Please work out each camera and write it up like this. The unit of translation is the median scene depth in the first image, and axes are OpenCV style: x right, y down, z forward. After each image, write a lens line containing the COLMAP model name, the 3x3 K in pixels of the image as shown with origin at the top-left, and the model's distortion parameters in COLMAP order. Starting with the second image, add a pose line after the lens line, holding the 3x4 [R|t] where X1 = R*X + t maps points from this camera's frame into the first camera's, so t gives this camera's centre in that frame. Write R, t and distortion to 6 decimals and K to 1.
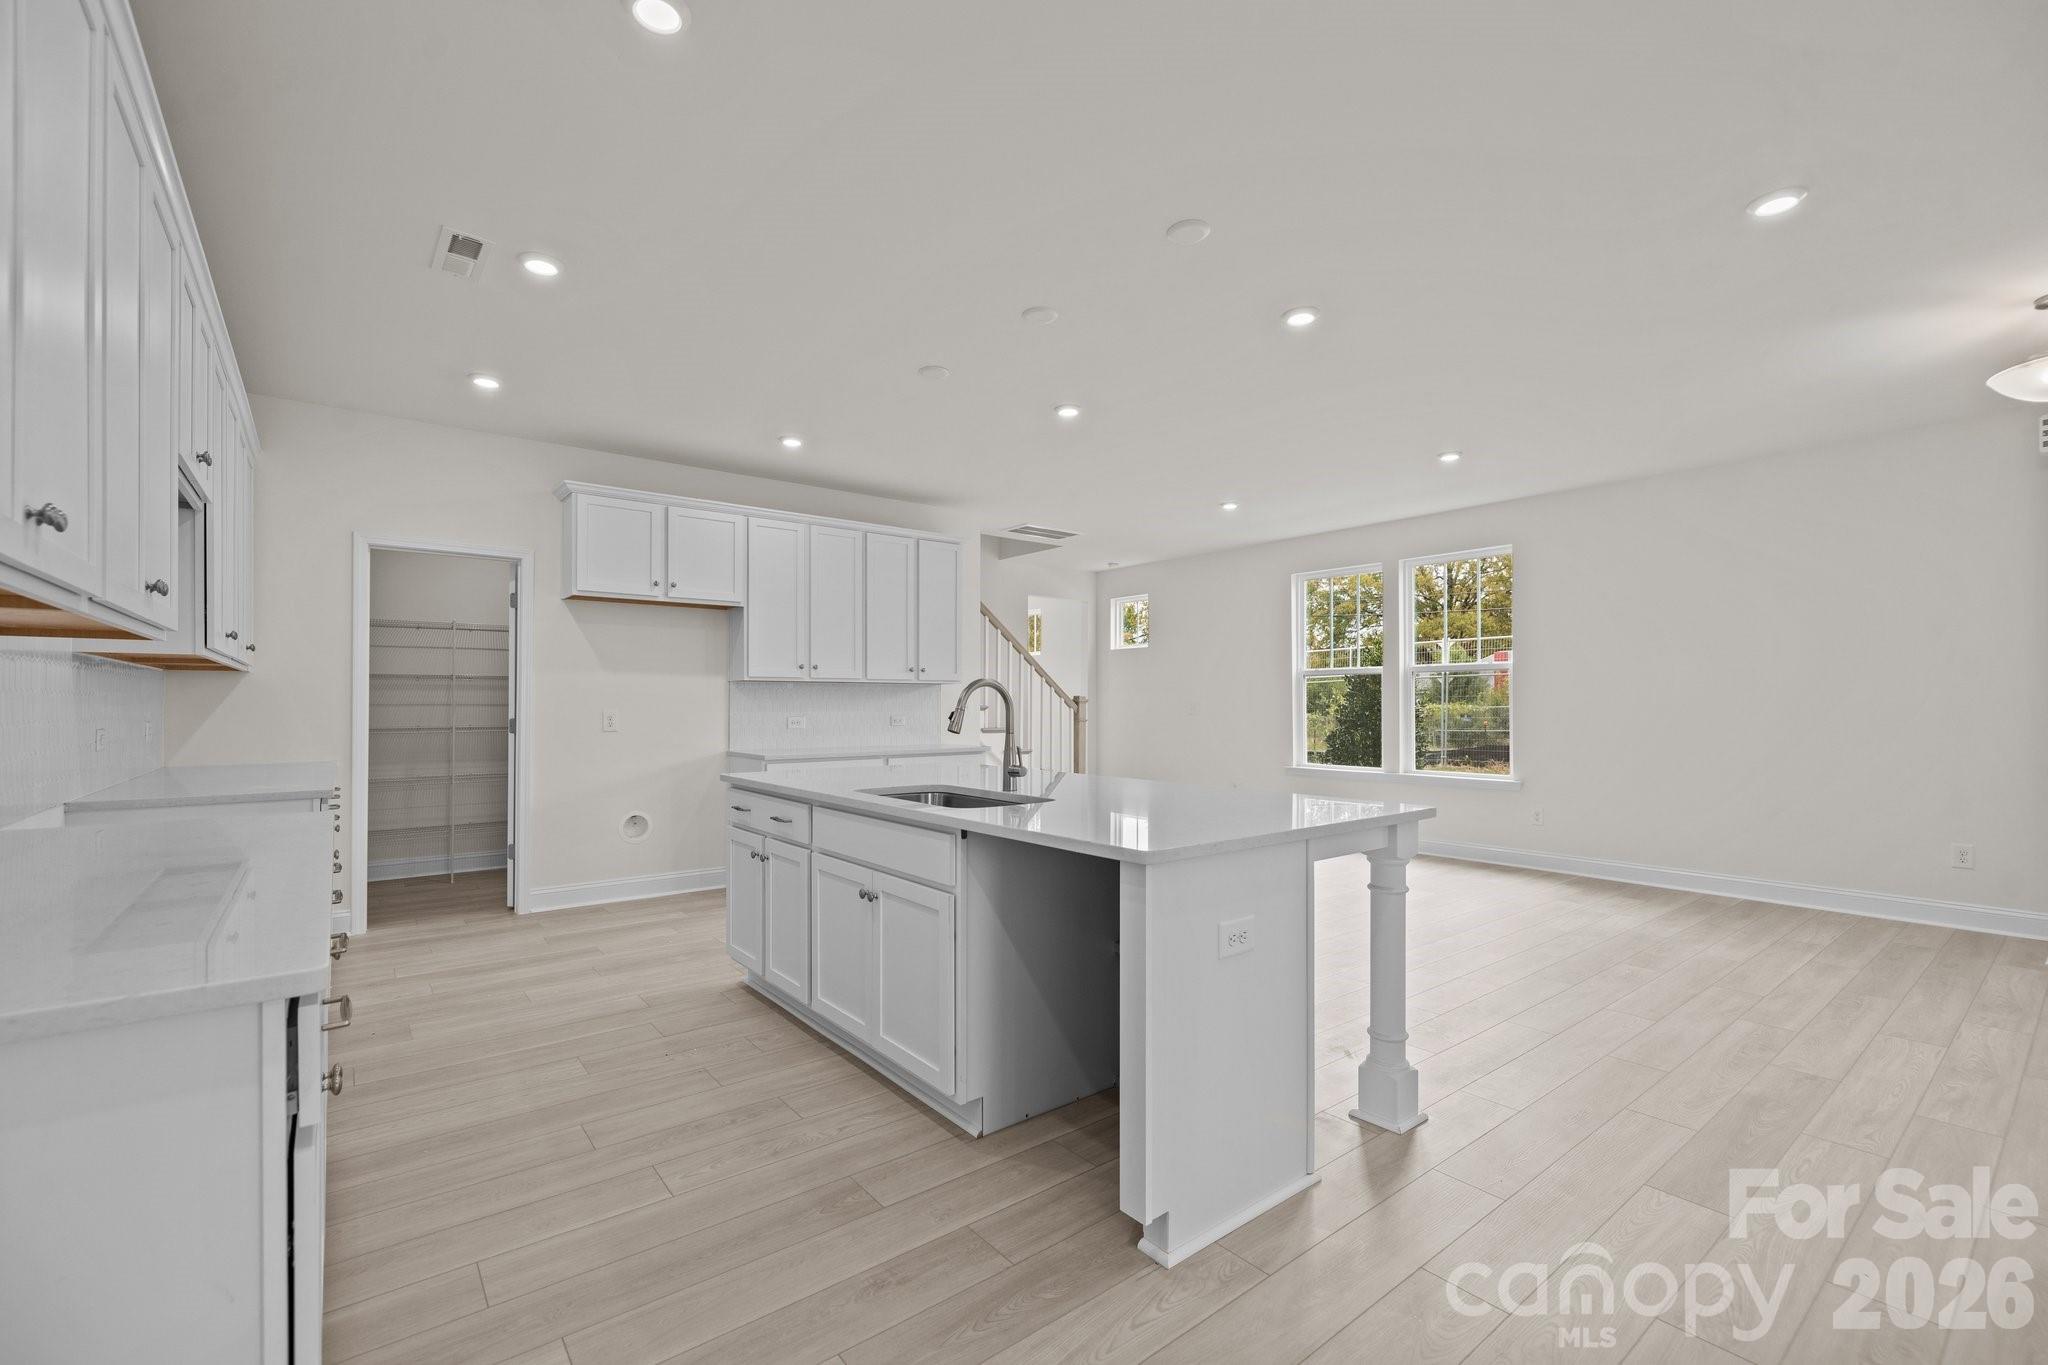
lens RADIAL K [[866.3, 0, 1031.7], [0, 866.3, 703.3], [0, 0, 1]] dist [-0.006209, 0.001052]
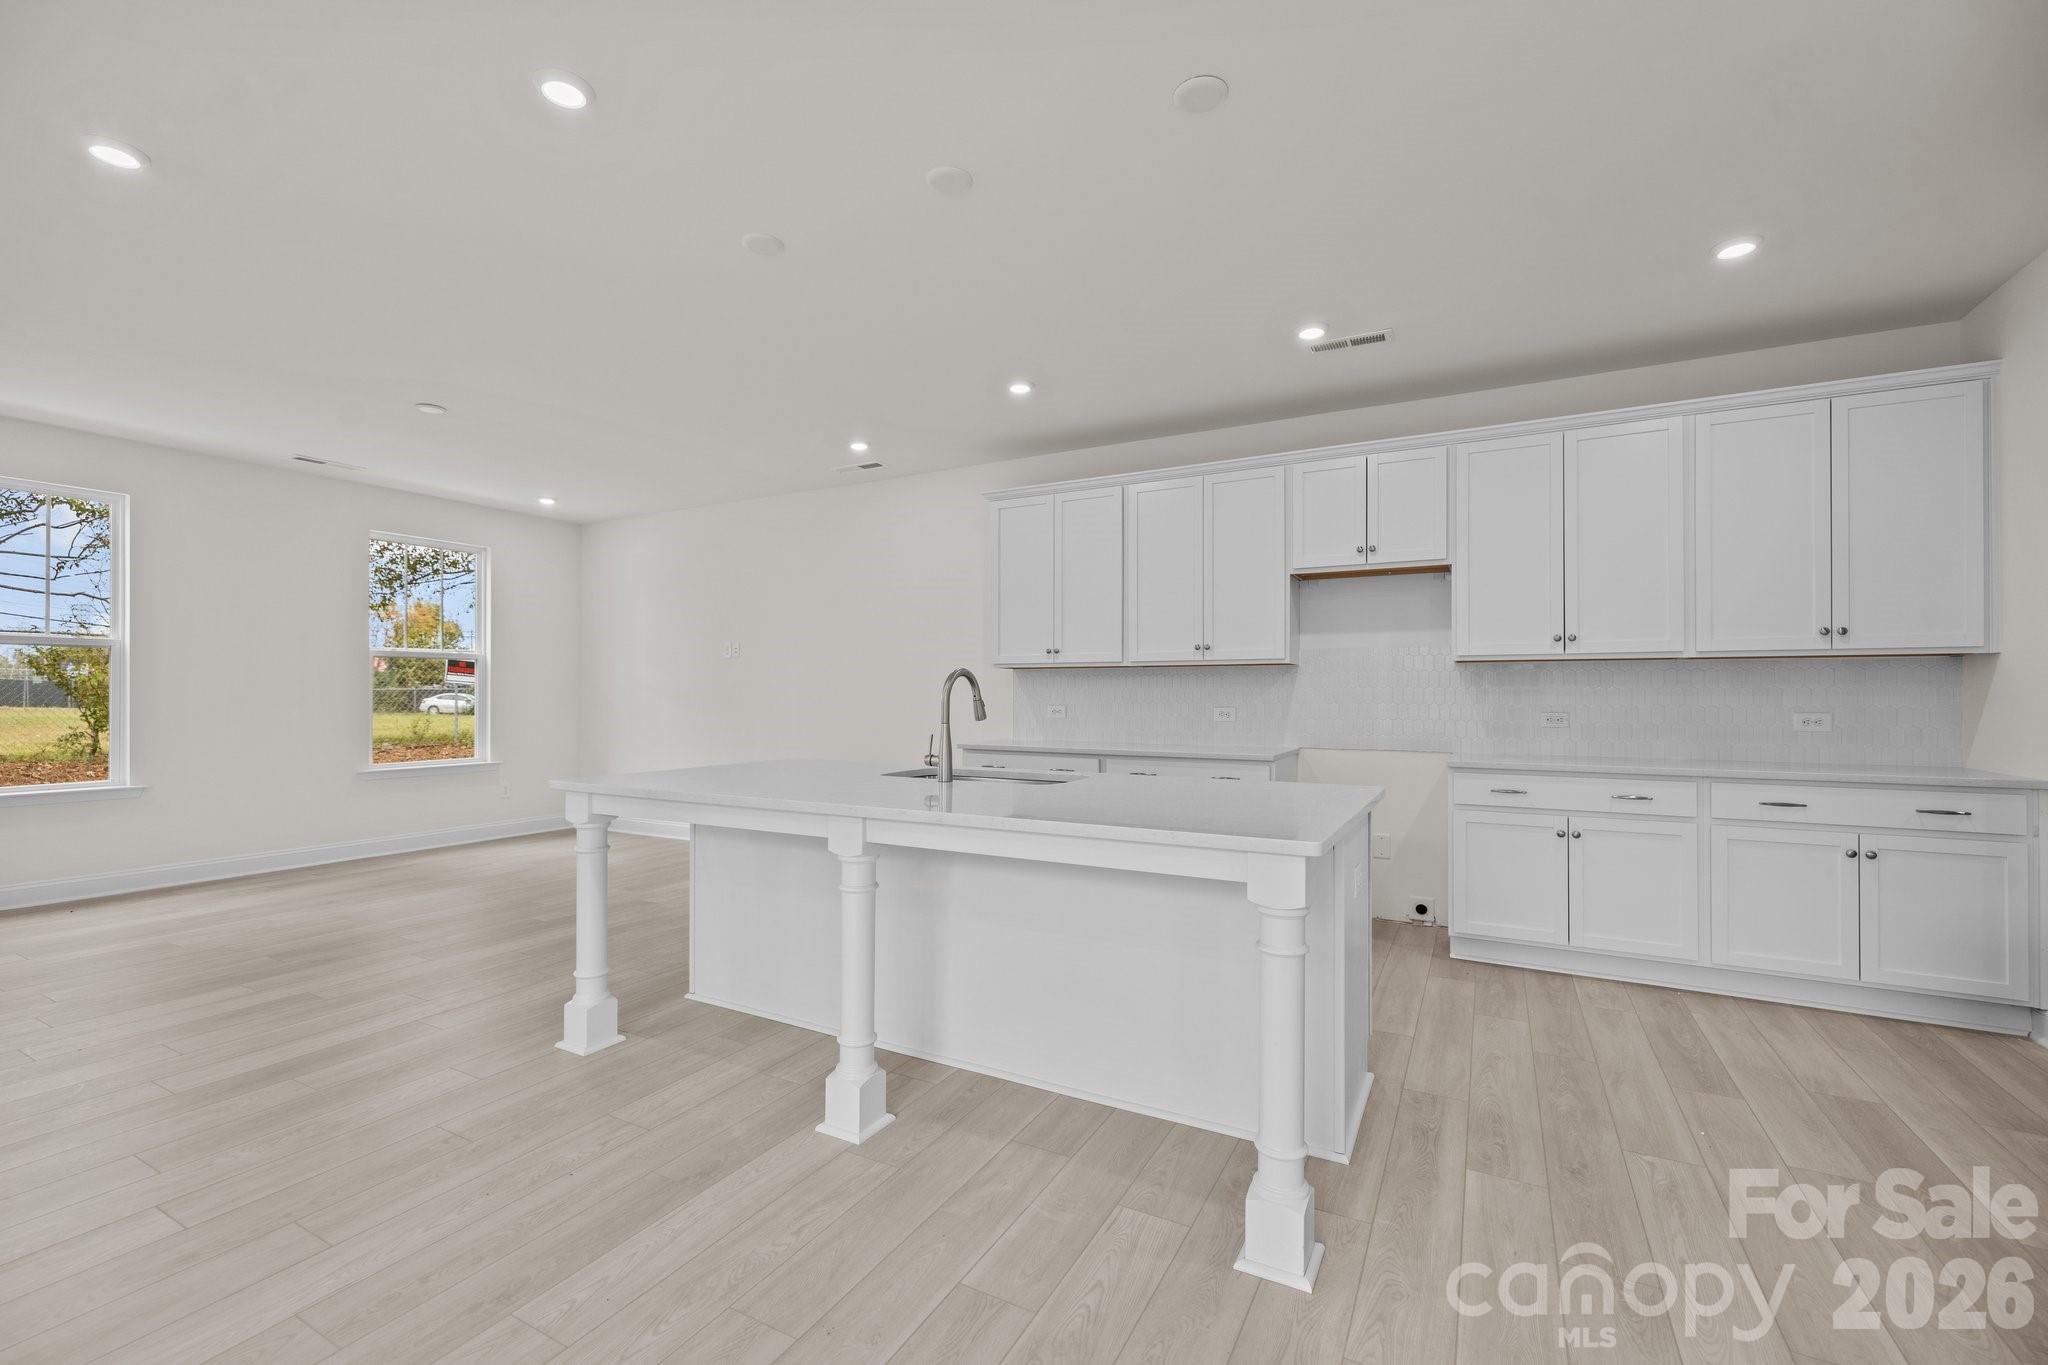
lens RADIAL K [[866.3, 0, 1019.7], [0, 866.3, 685.5], [0, 0, 1]] dist [-0.006209, 0.001052]
pose [[-0.925521, -0.005887, -0.378650, 0.161953], [-0.001956, 0.999940, -0.010766, 0.002387], [0.378690, -0.009224, -0.925477, 1.181135]]
